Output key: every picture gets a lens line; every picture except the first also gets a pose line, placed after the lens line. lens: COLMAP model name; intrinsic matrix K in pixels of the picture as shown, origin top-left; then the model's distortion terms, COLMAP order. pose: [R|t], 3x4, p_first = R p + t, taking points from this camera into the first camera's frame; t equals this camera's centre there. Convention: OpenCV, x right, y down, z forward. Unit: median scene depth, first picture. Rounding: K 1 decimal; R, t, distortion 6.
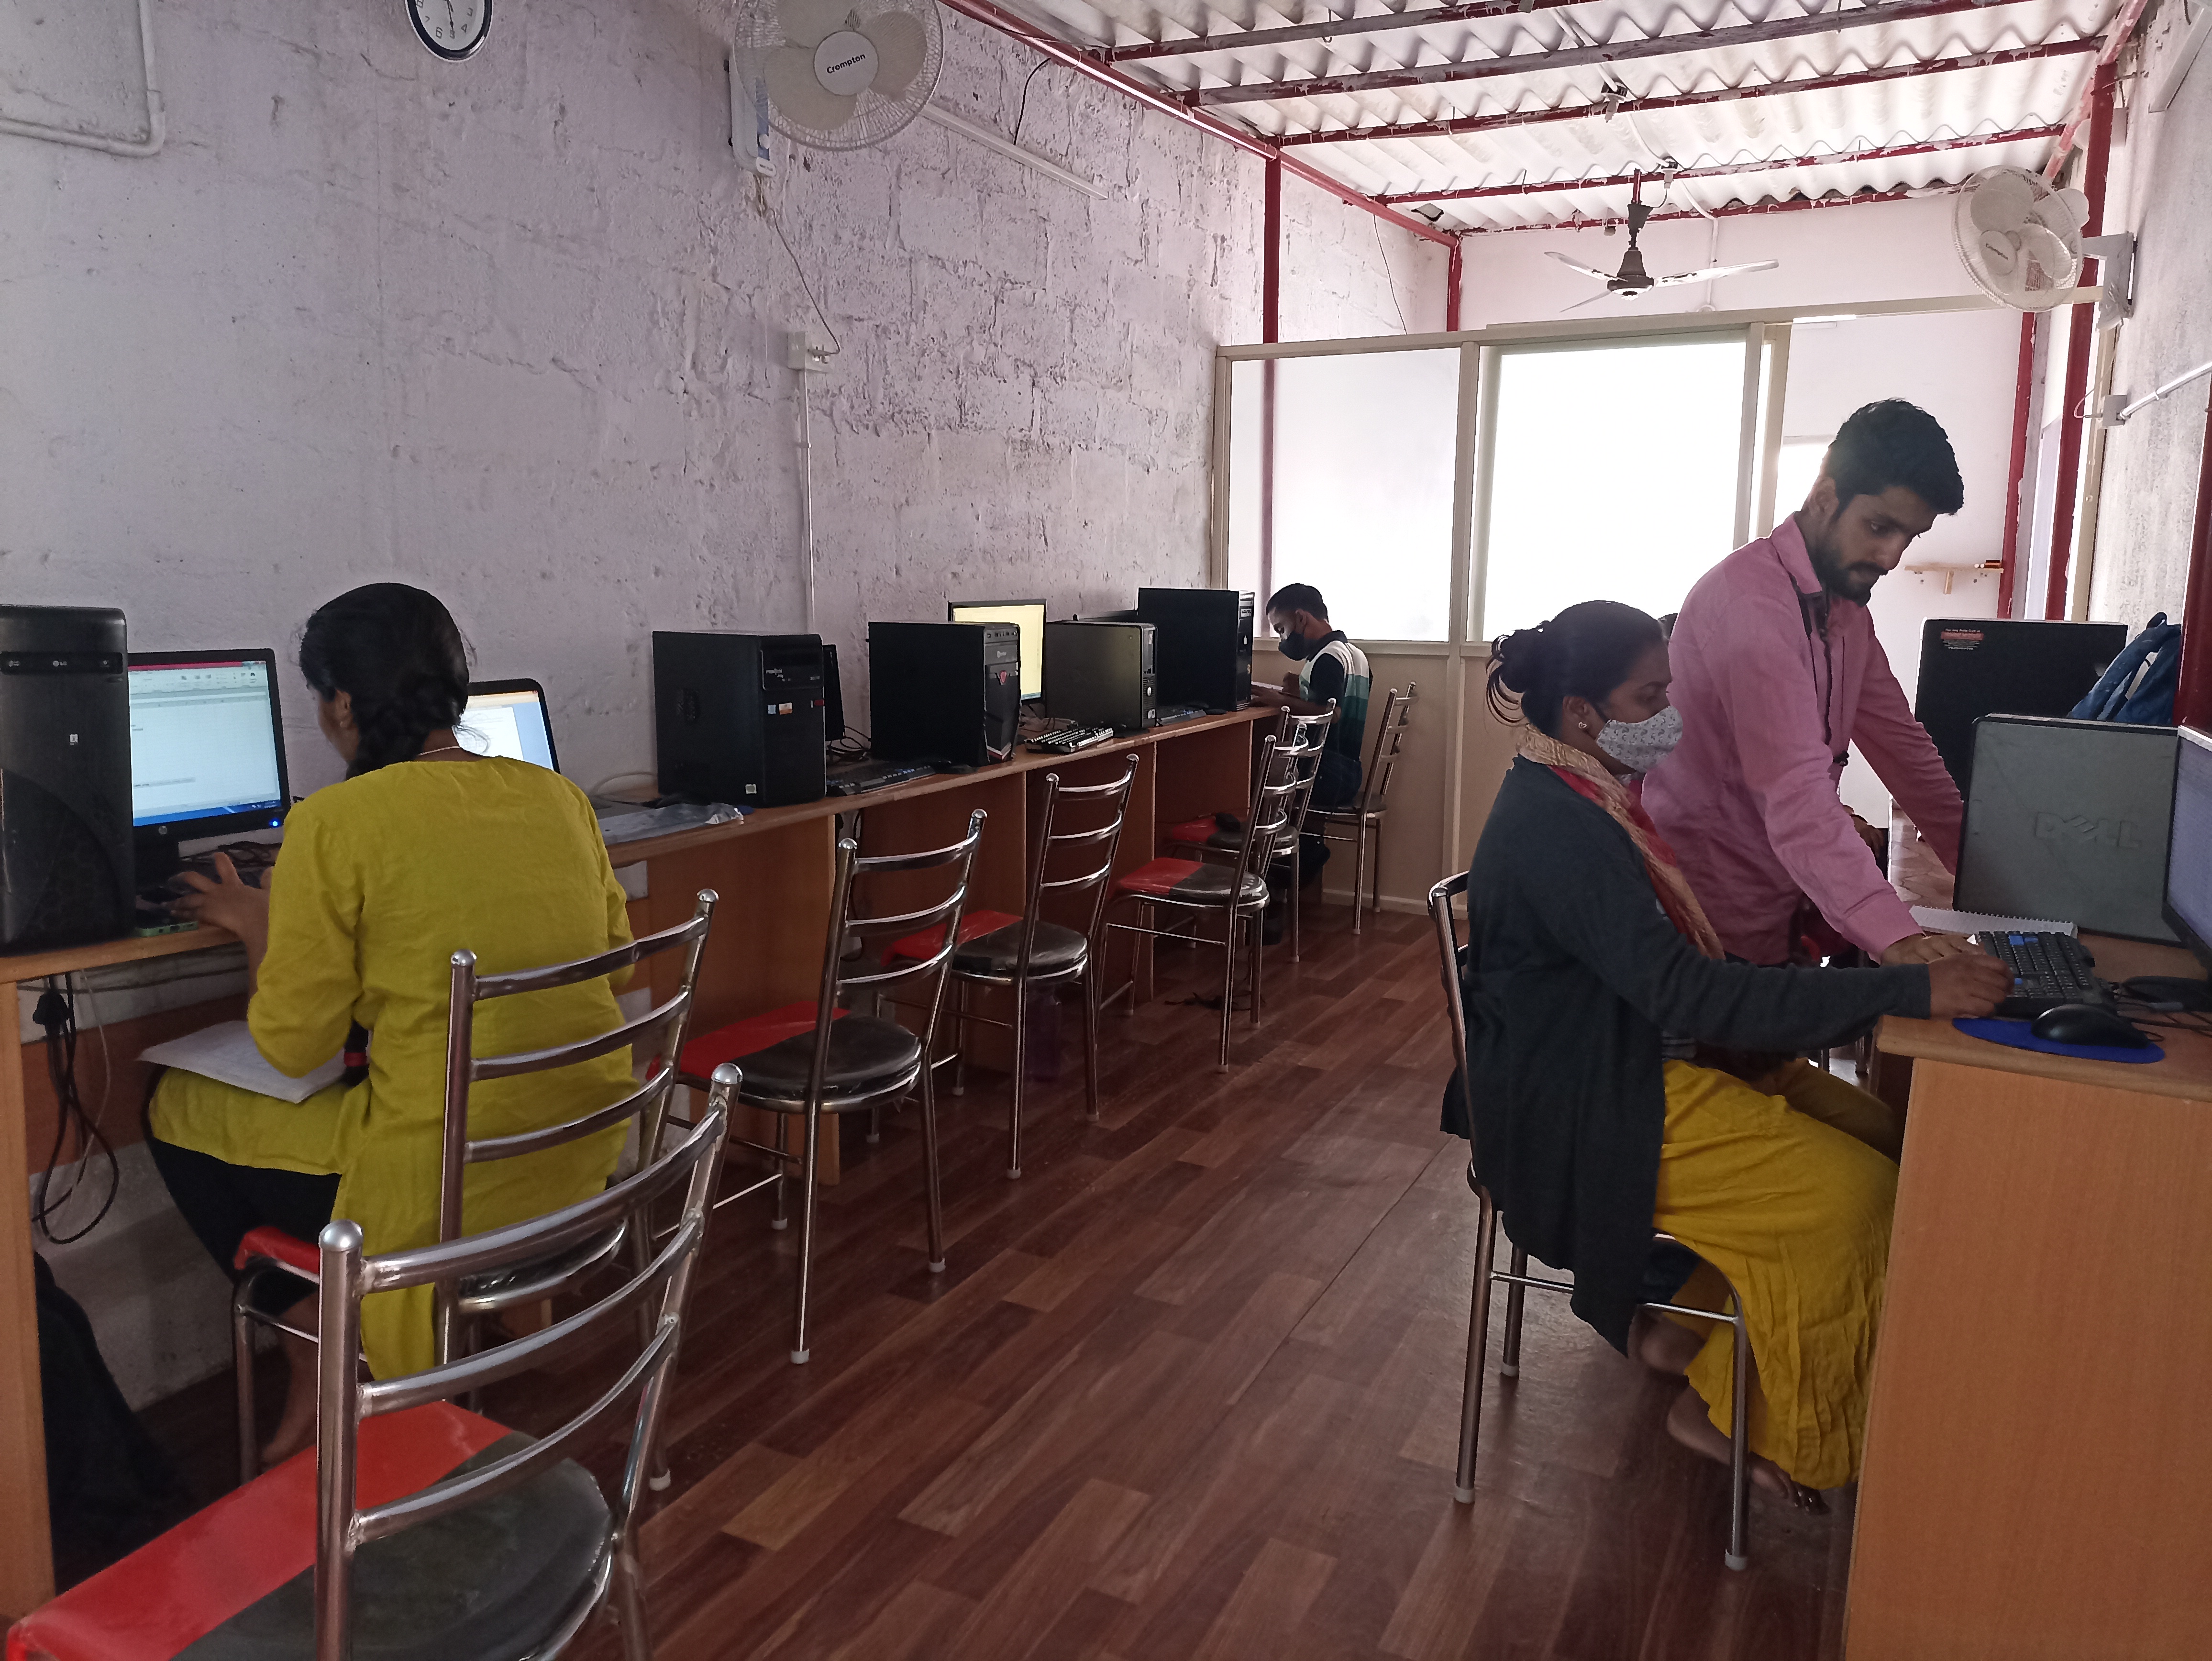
lens RADIAL K [[1617.8, 0, 1114.6], [0, 1617.8, 816.7], [0, 0, 1]] dist [0.053737, -0.050636]
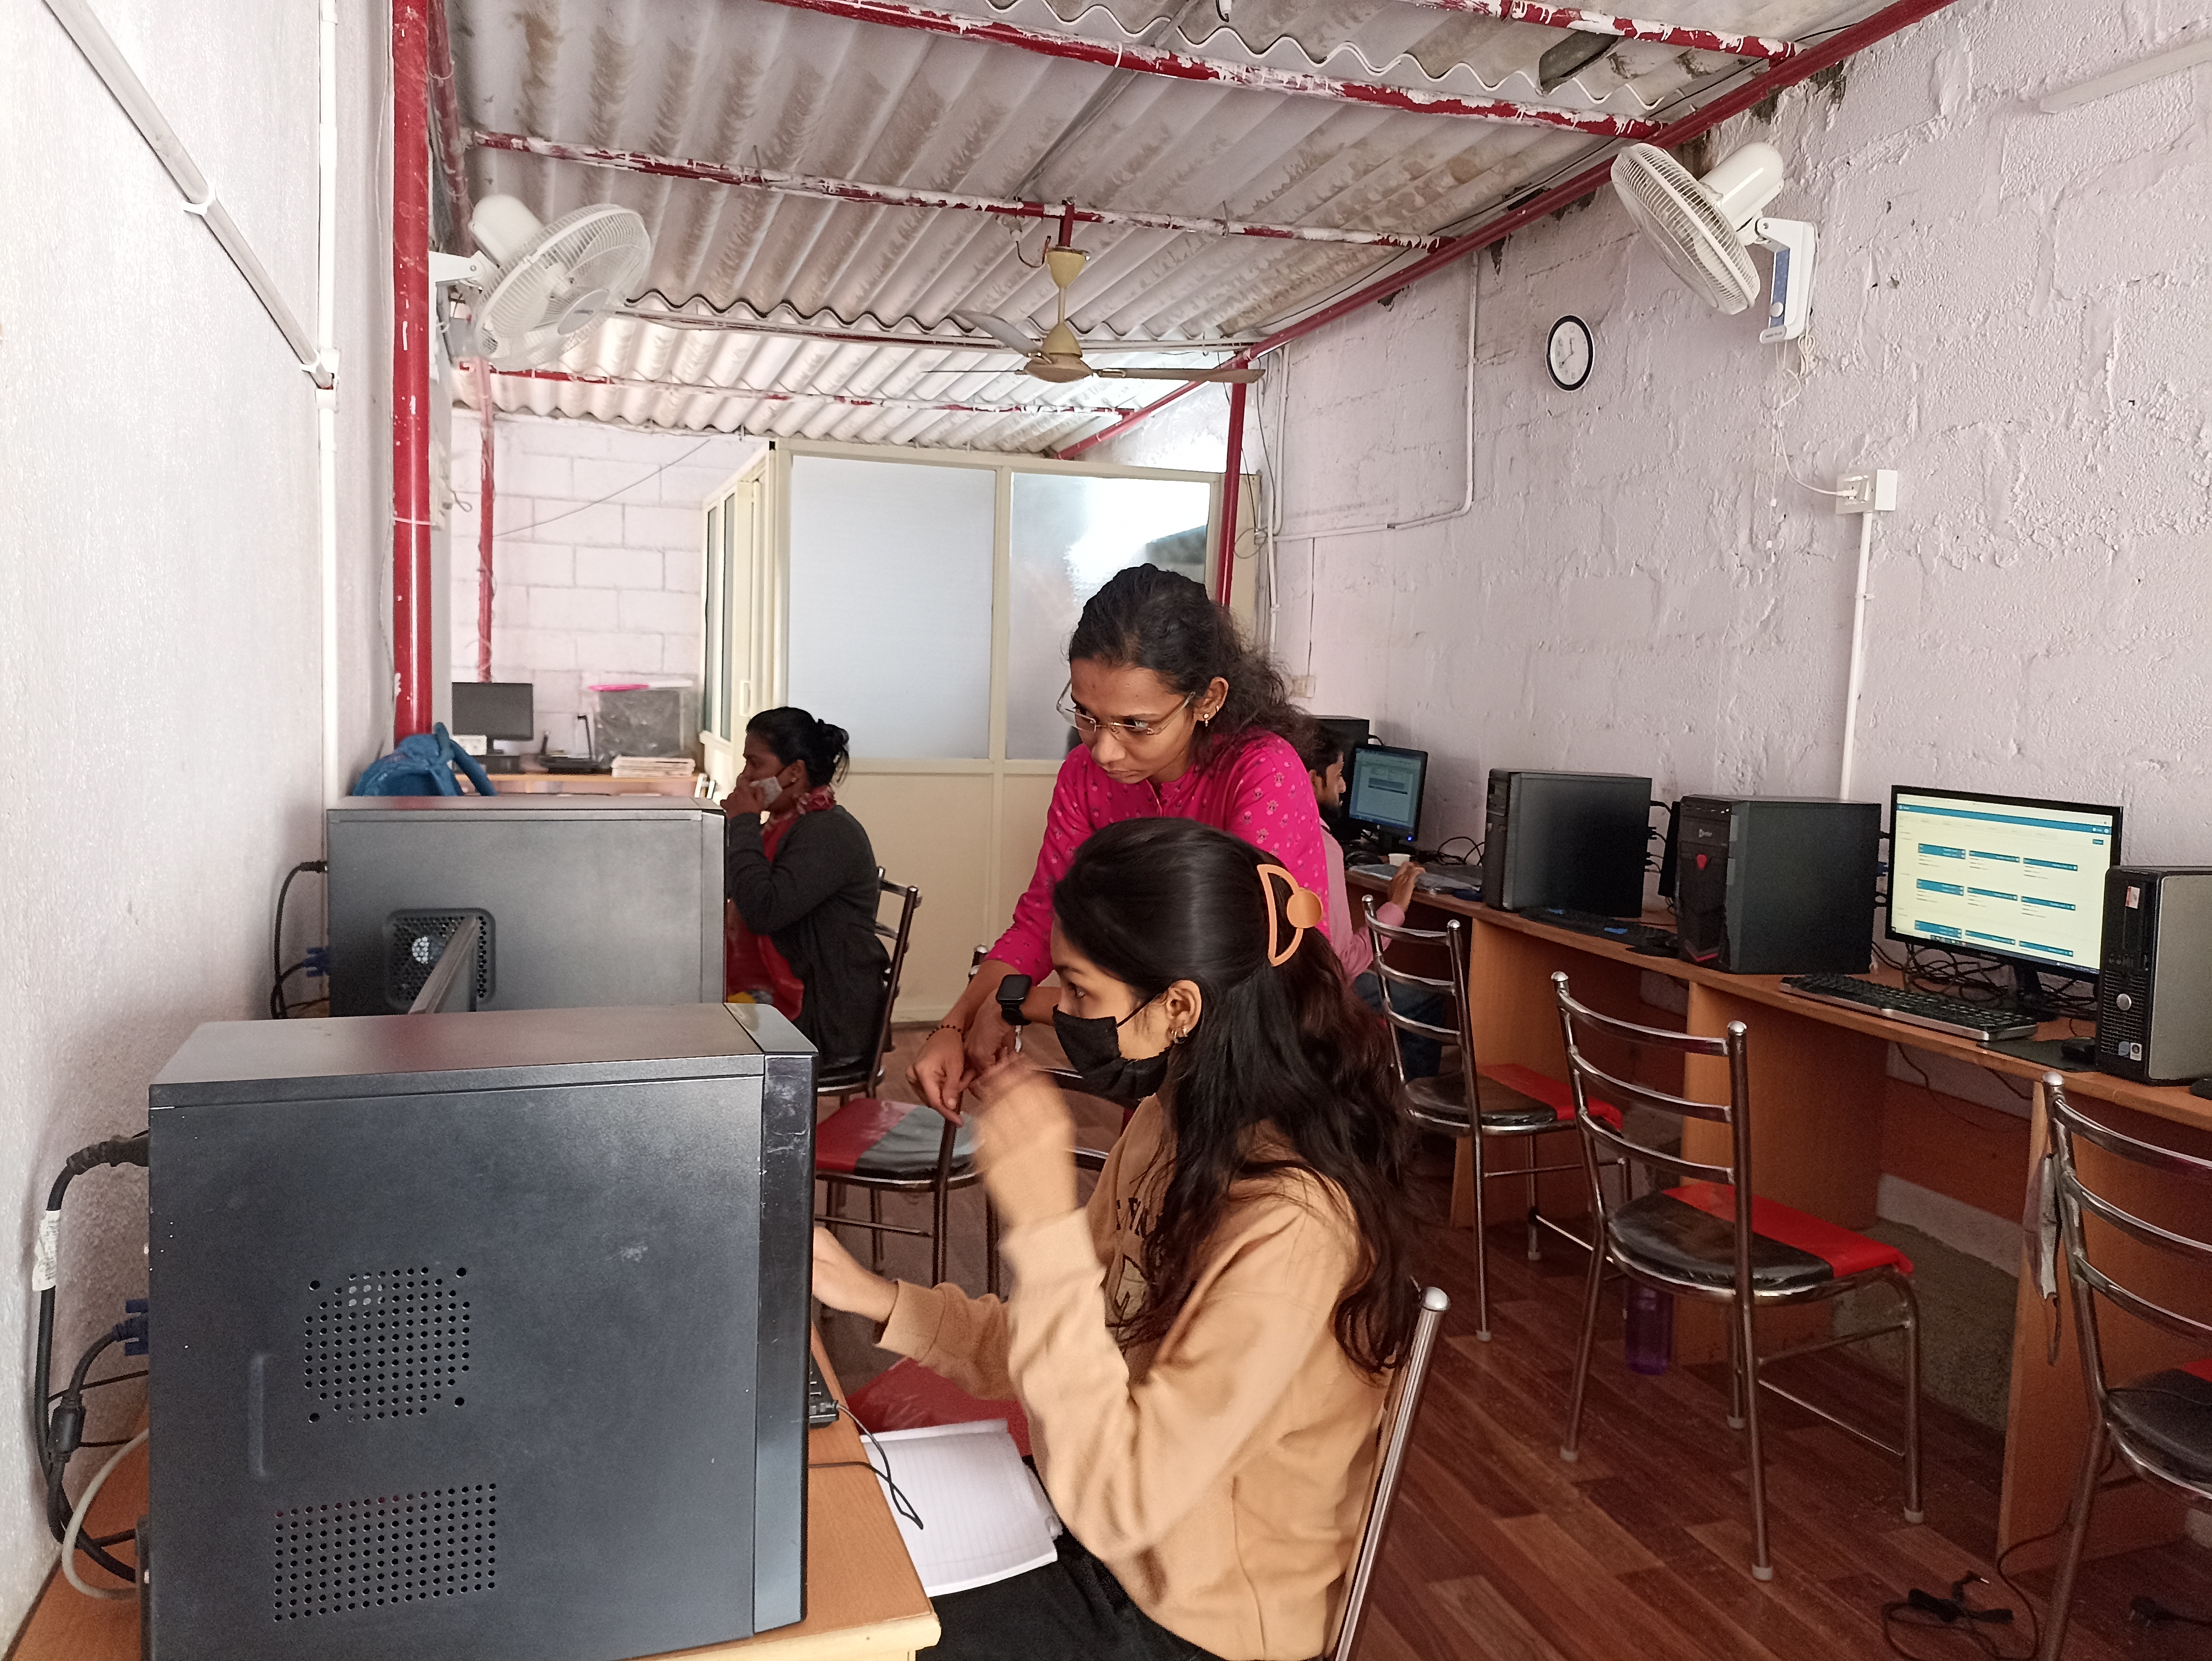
lens RADIAL K [[1623.1, 0, 1110.8], [0, 1623.1, 814.5], [0, 0, 1]] dist [0.062821, -0.078322]
pose [[-0.712908, 0.022301, -0.700903, 0.791053], [-0.153996, 0.970118, 0.187501, -0.238008], [0.684140, 0.241607, -0.688170, 1.485967]]
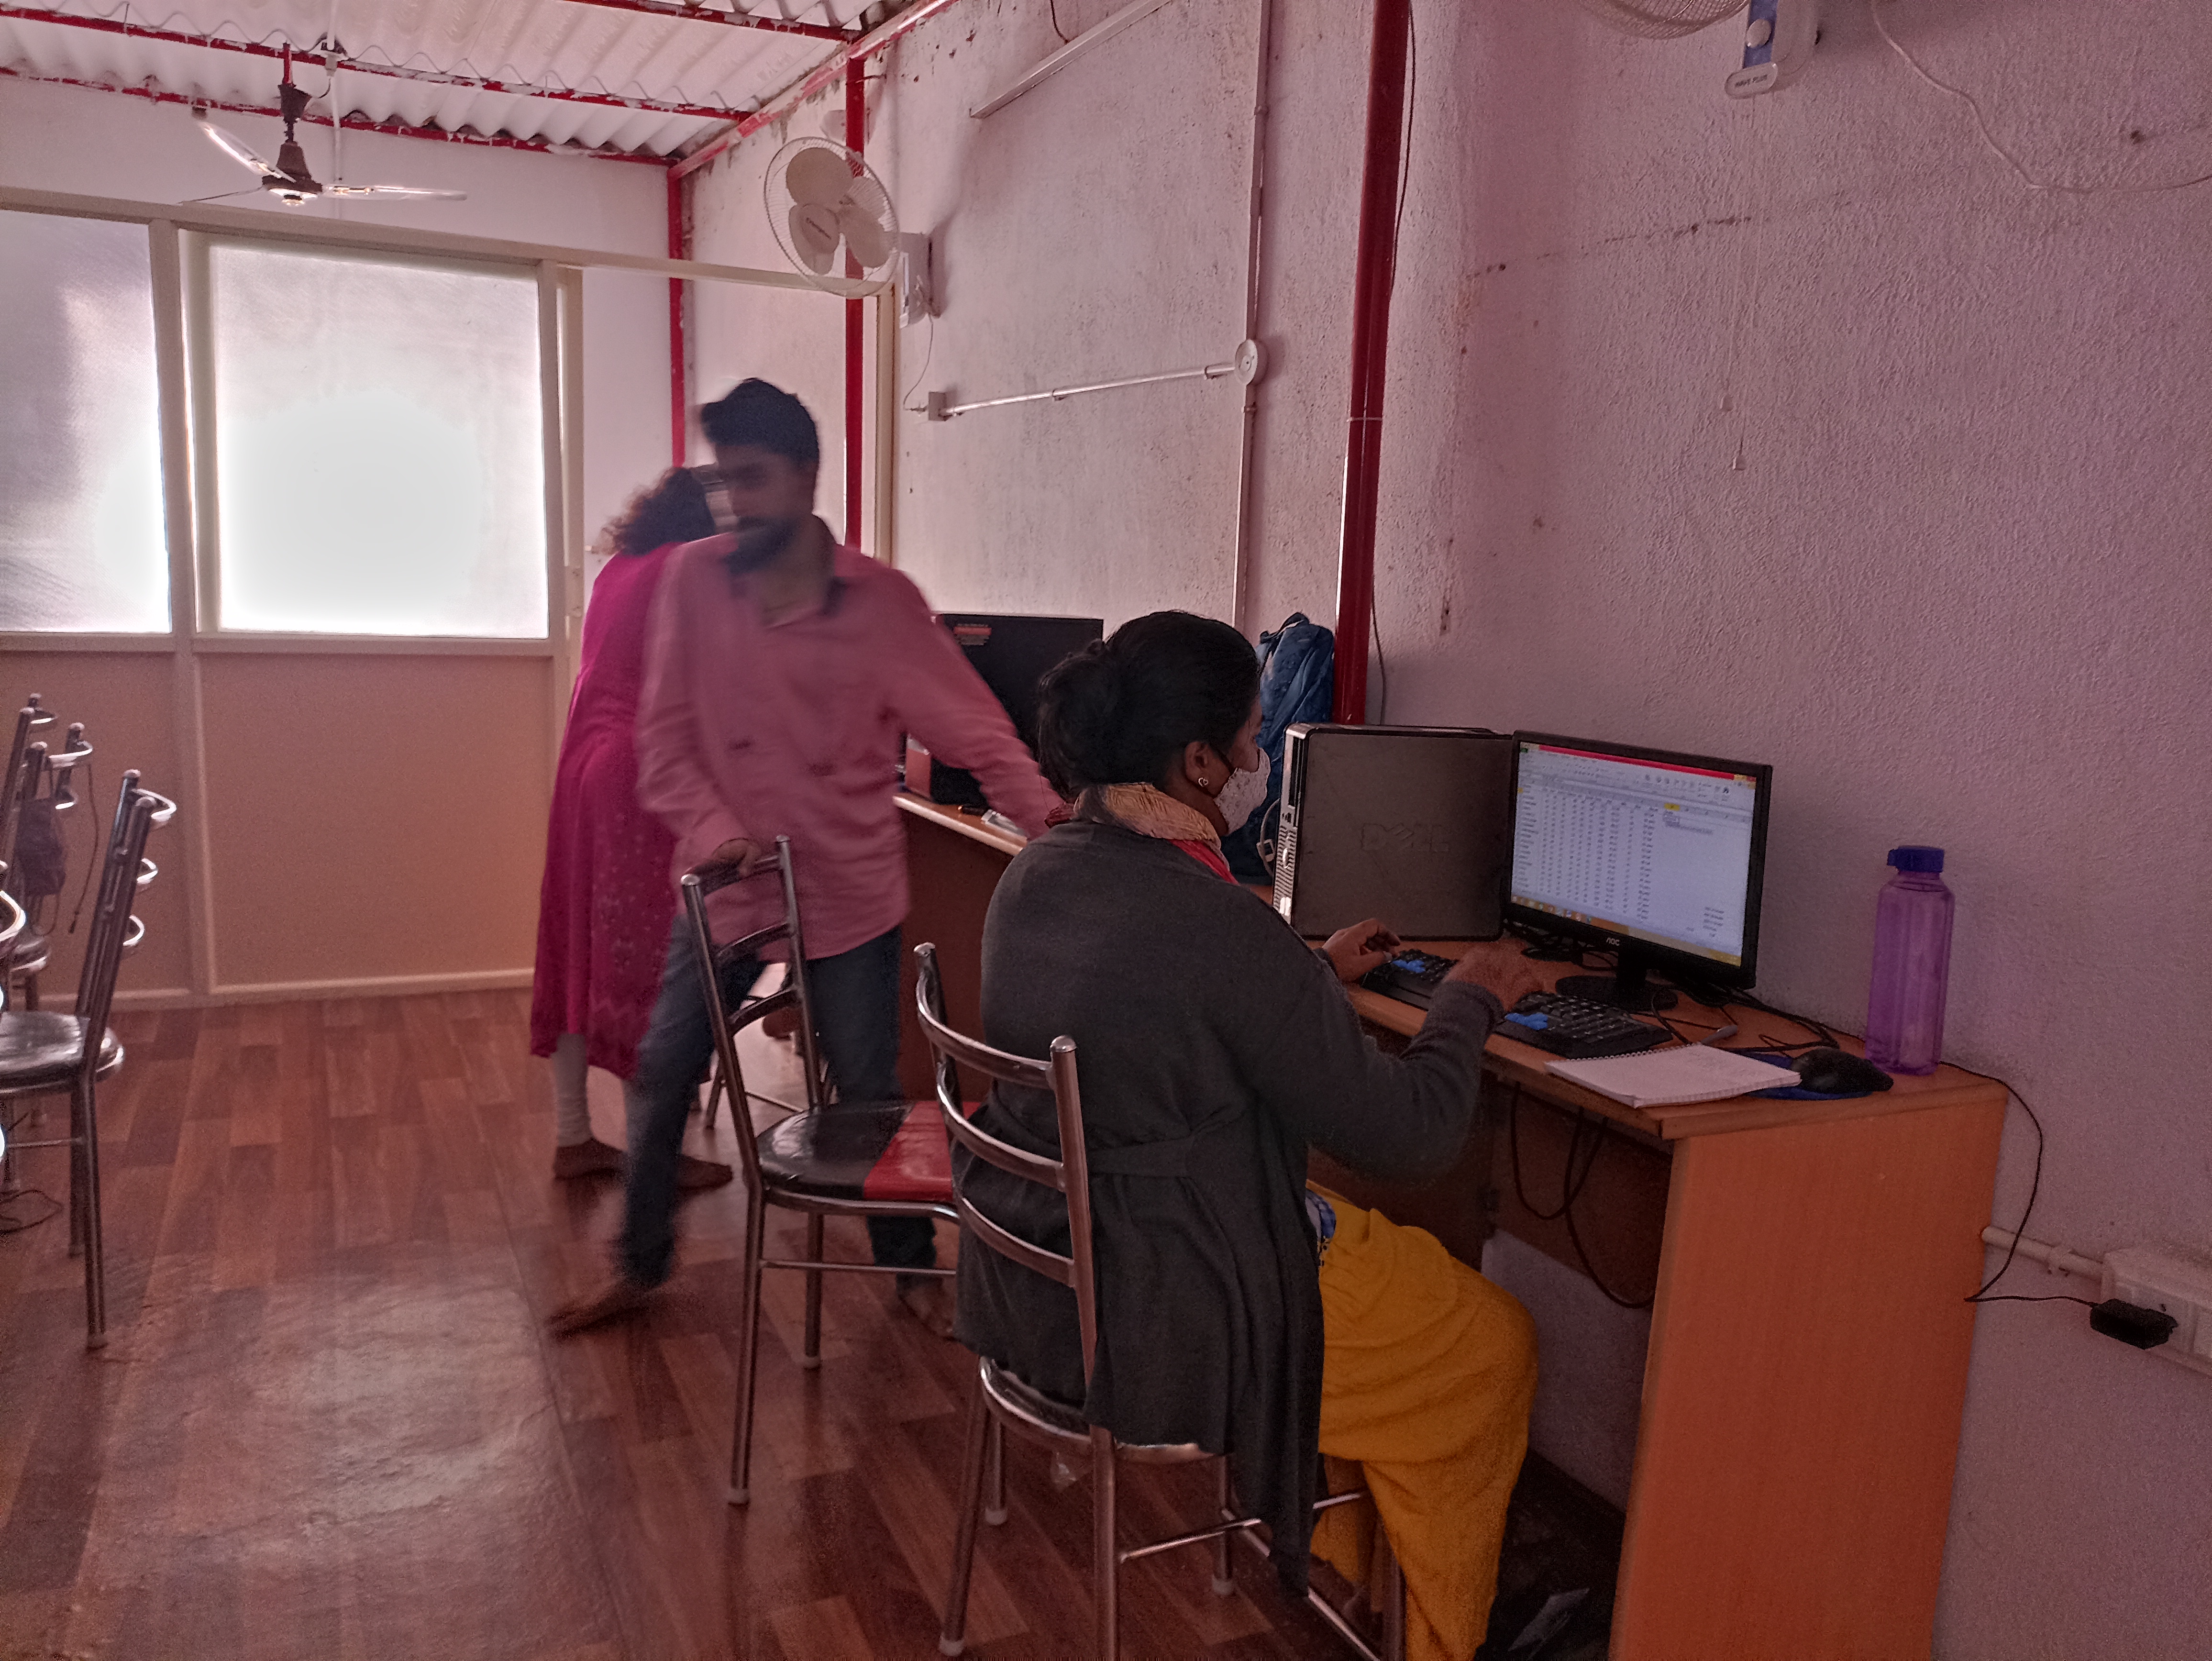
lens RADIAL K [[1630.0, 0, 1109.7], [0, 1630.0, 817.1], [0, 0, 1]] dist [0.053254, -0.052076]
pose [[0.621466, -0.103439, 0.776583, -0.189724], [0.090042, 0.994107, 0.060355, -0.053661], [-0.778250, 0.032417, 0.627118, 0.347404]]
